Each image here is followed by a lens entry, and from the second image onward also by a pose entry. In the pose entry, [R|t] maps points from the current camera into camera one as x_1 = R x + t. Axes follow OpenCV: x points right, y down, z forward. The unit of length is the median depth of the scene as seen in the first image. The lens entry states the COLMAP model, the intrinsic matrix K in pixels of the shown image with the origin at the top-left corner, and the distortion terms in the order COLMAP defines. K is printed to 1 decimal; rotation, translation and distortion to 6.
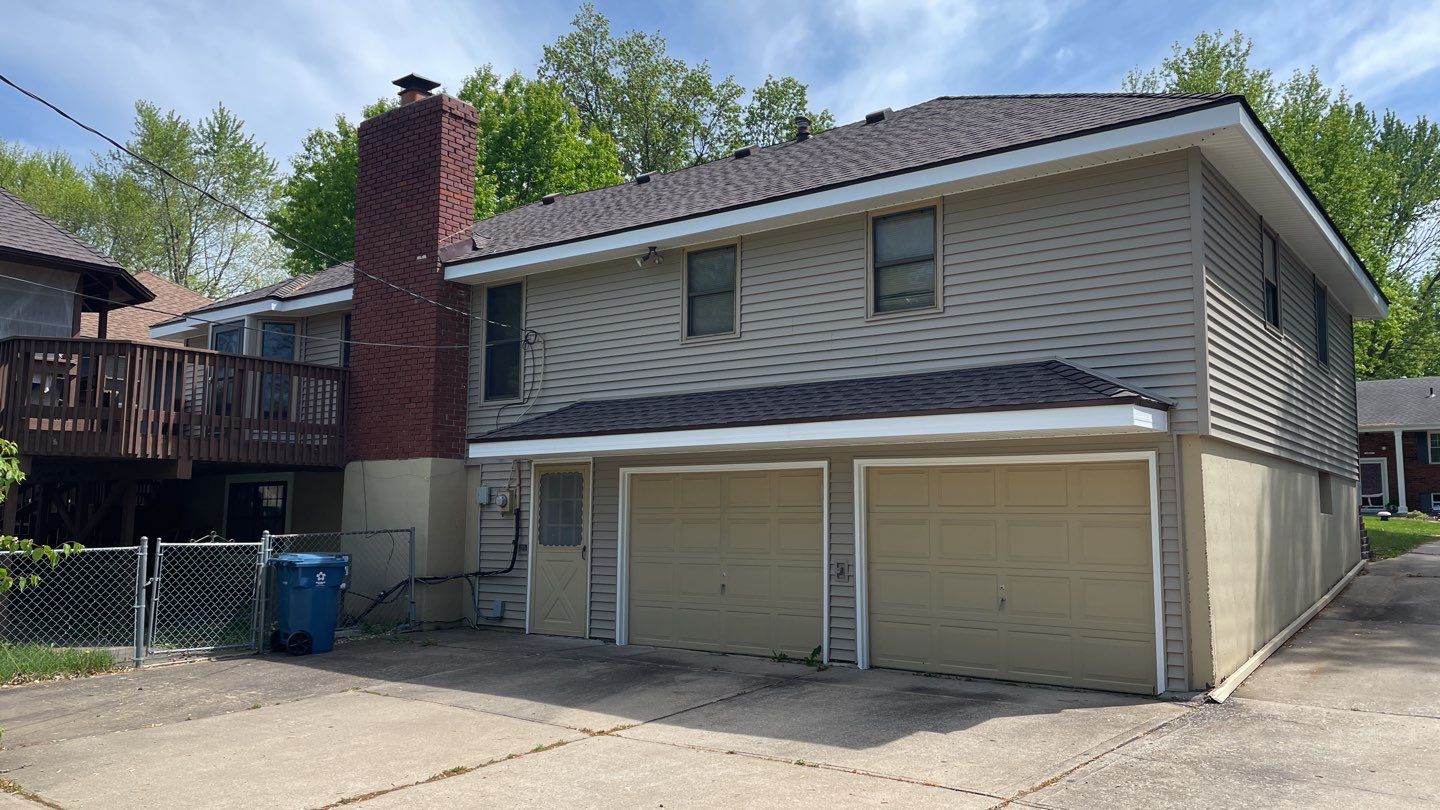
lens RADIAL K [[1059.7, 0, 720.0], [0, 1059.7, 405.0], [0, 0, 1]] dist [0.107697, -0.130098]
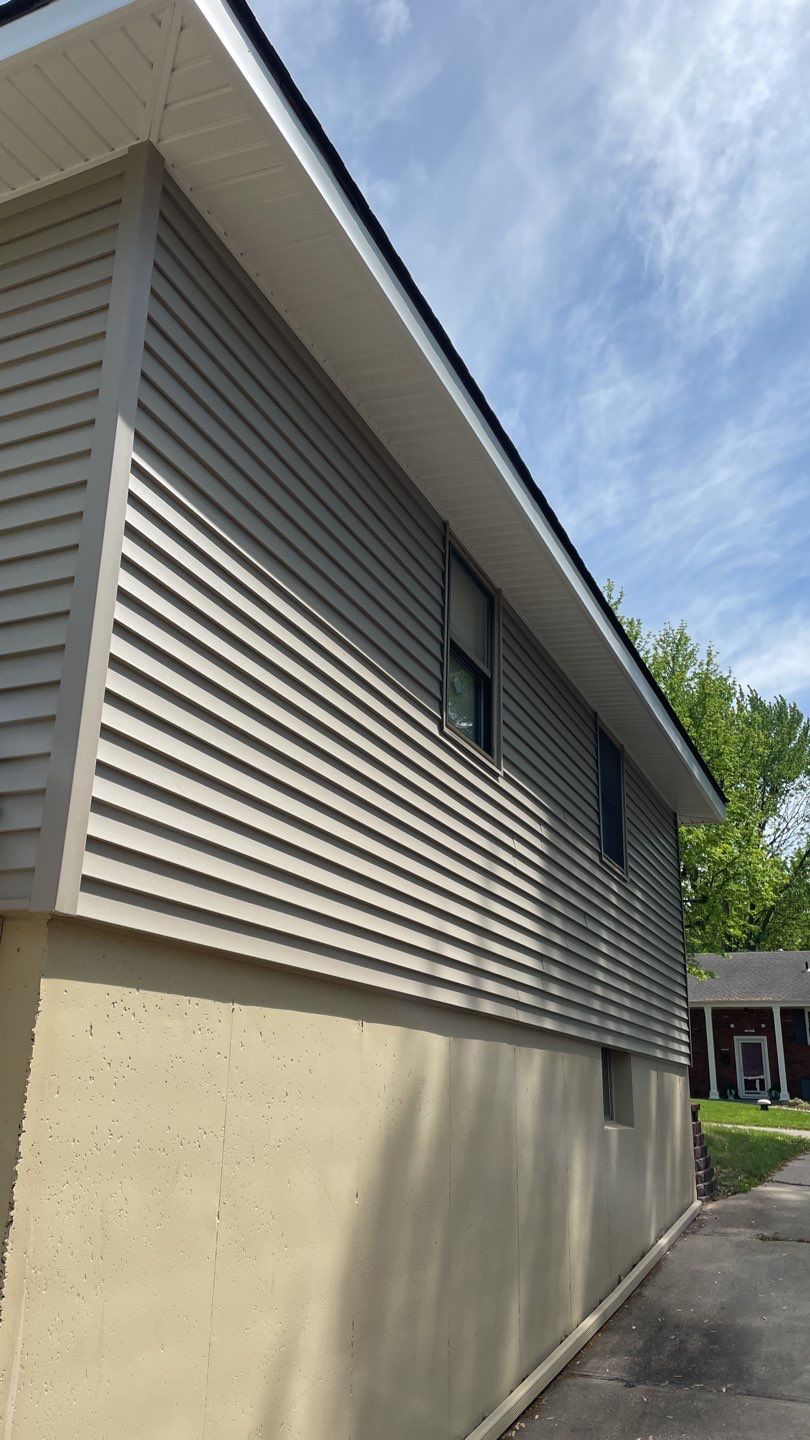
lens RADIAL K [[1078.6, 0, 405.0], [0, 1078.6, 720.0], [0, 0, 1]] dist [0.096693, -0.123432]
pose [[0.972254, 0.088618, 0.216491, 0.323456], [-0.038690, 0.973638, -0.224795, 0.027079], [-0.230705, 0.210182, 0.950052, 0.458781]]
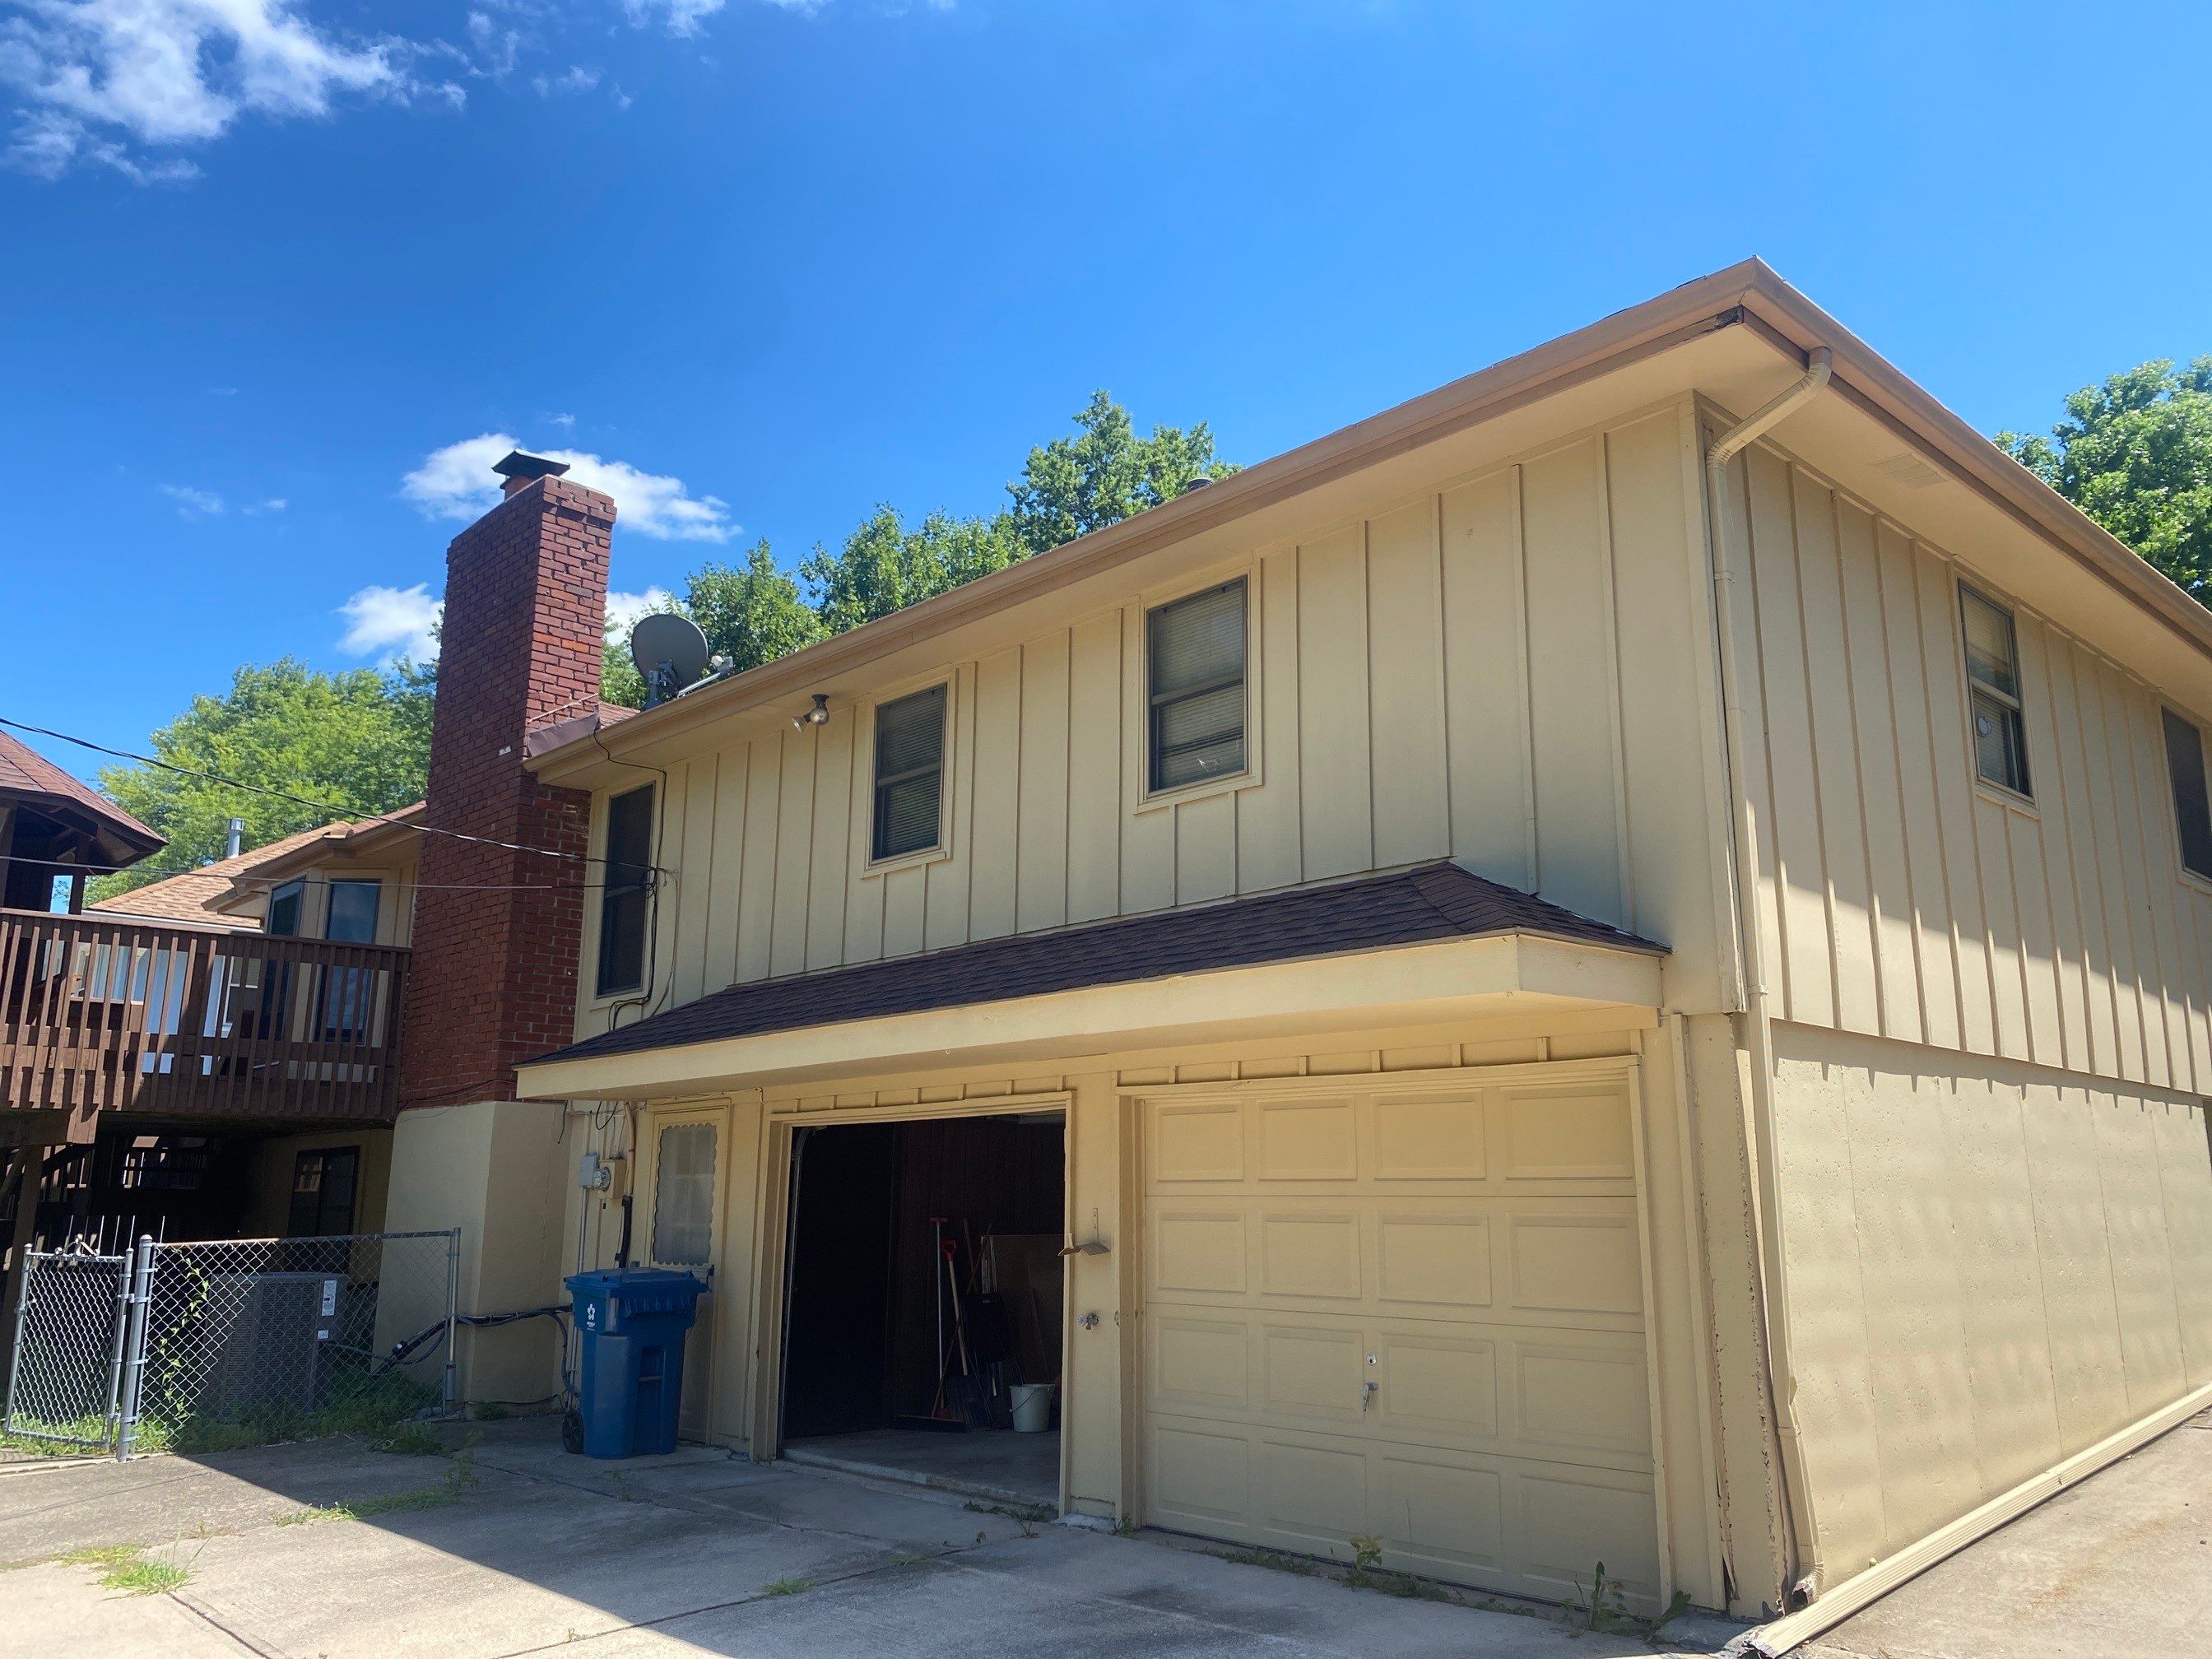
lens RADIAL K [[1698.4, 0, 1106.0], [0, 1698.4, 829.5], [0, 0, 1]] dist [0.000211, -0.001053]
pose [[0.985780, -0.042500, -0.162576, 0.212224], [0.024369, 0.993417, -0.111936, 0.016663], [0.166263, 0.106382, 0.980326, 0.178568]]
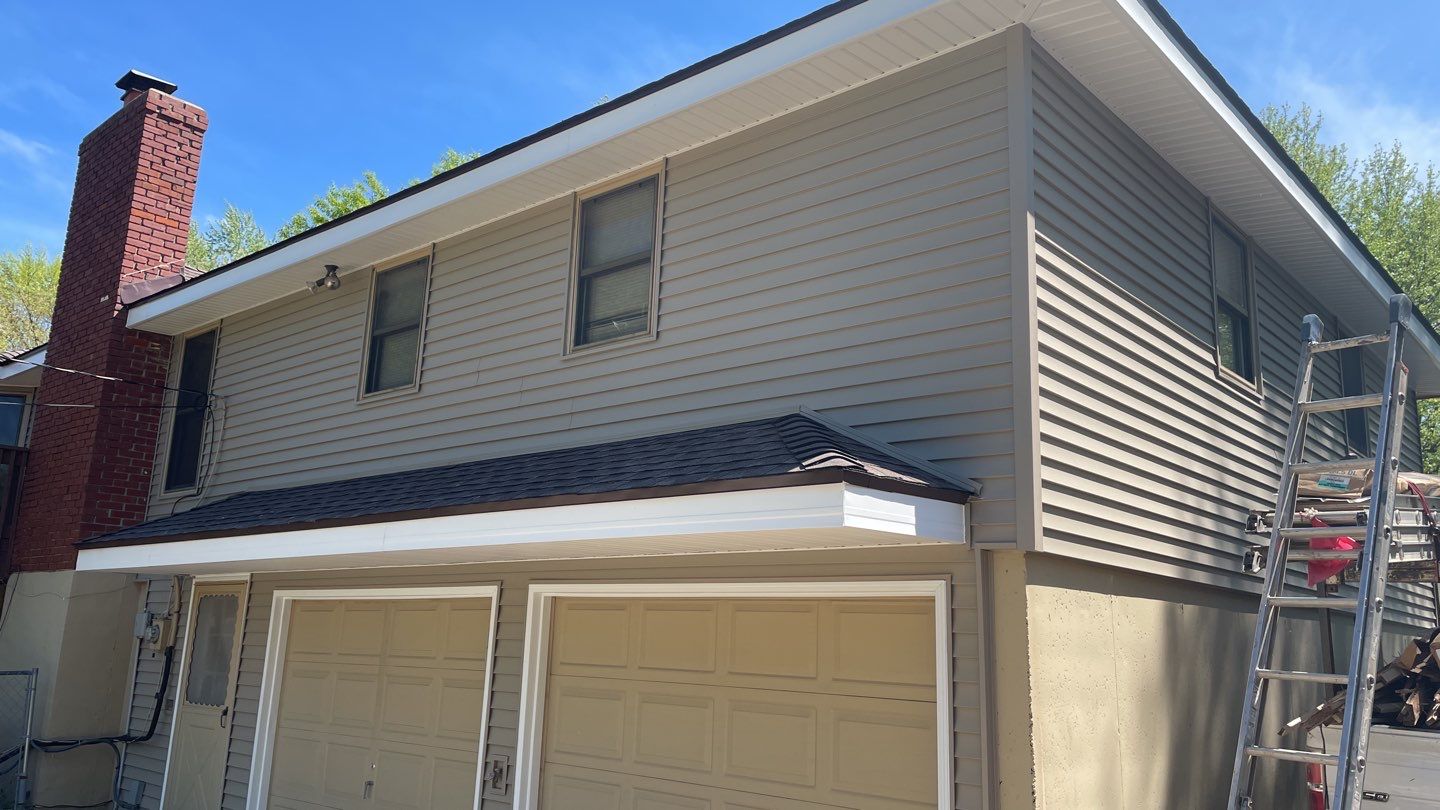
lens RADIAL K [[1081.8, 0, 706.7], [0, 1081.8, 403.5], [0, 0, 1]] dist [0.083663, -0.109827]
pose [[0.996414, 0.006685, -0.084348, 0.231171], [-0.015553, 0.994359, -0.104920, 0.009947], [0.083171, 0.105856, 0.990897, 0.317246]]
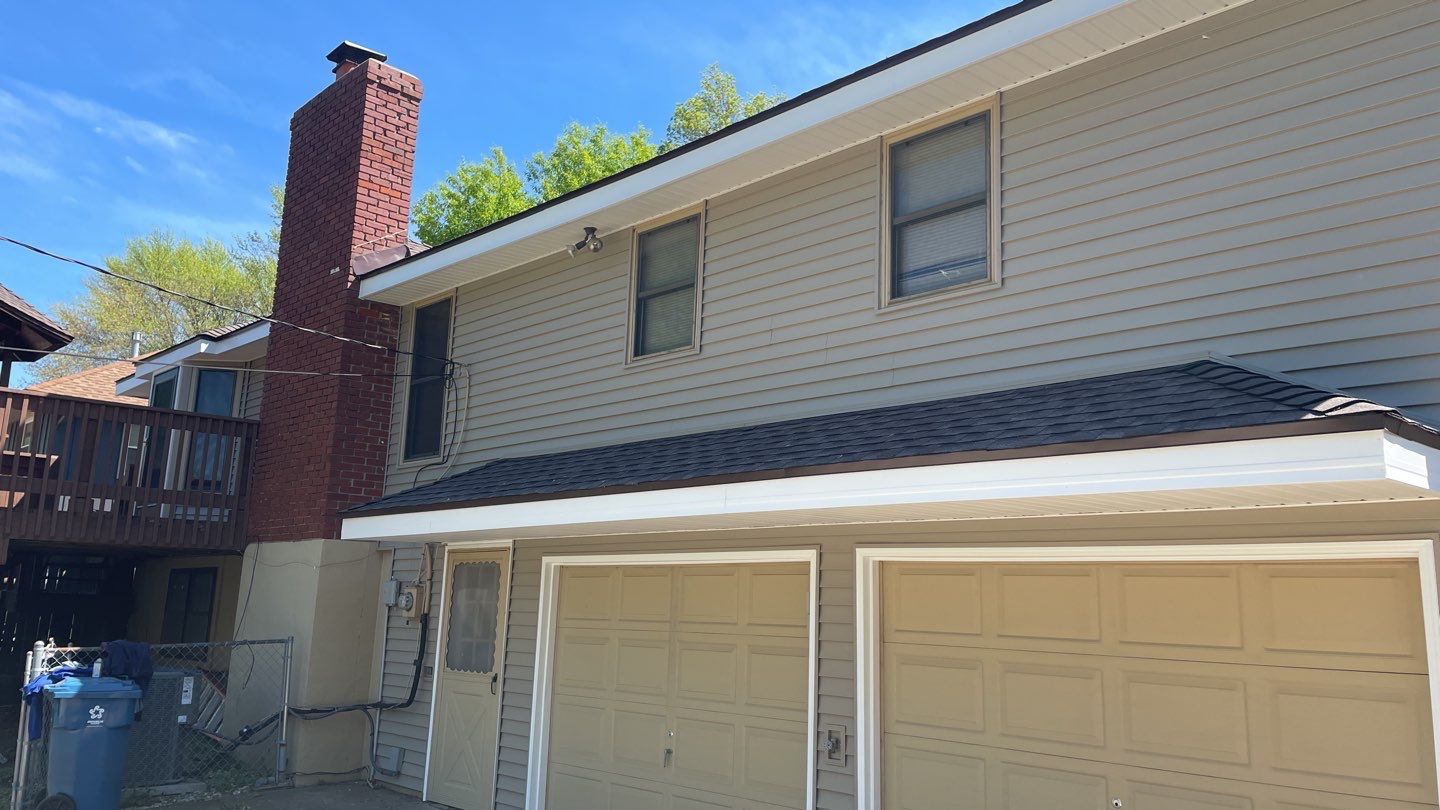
lens RADIAL K [[1078.6, 0, 719.8], [0, 1078.6, 397.9], [0, 0, 1]] dist [0.096693, -0.123432]
pose [[0.987845, -0.009410, -0.155158, 0.120186], [-0.003374, 0.996633, -0.081922, 0.014882], [0.155406, 0.081450, 0.984487, 0.330387]]
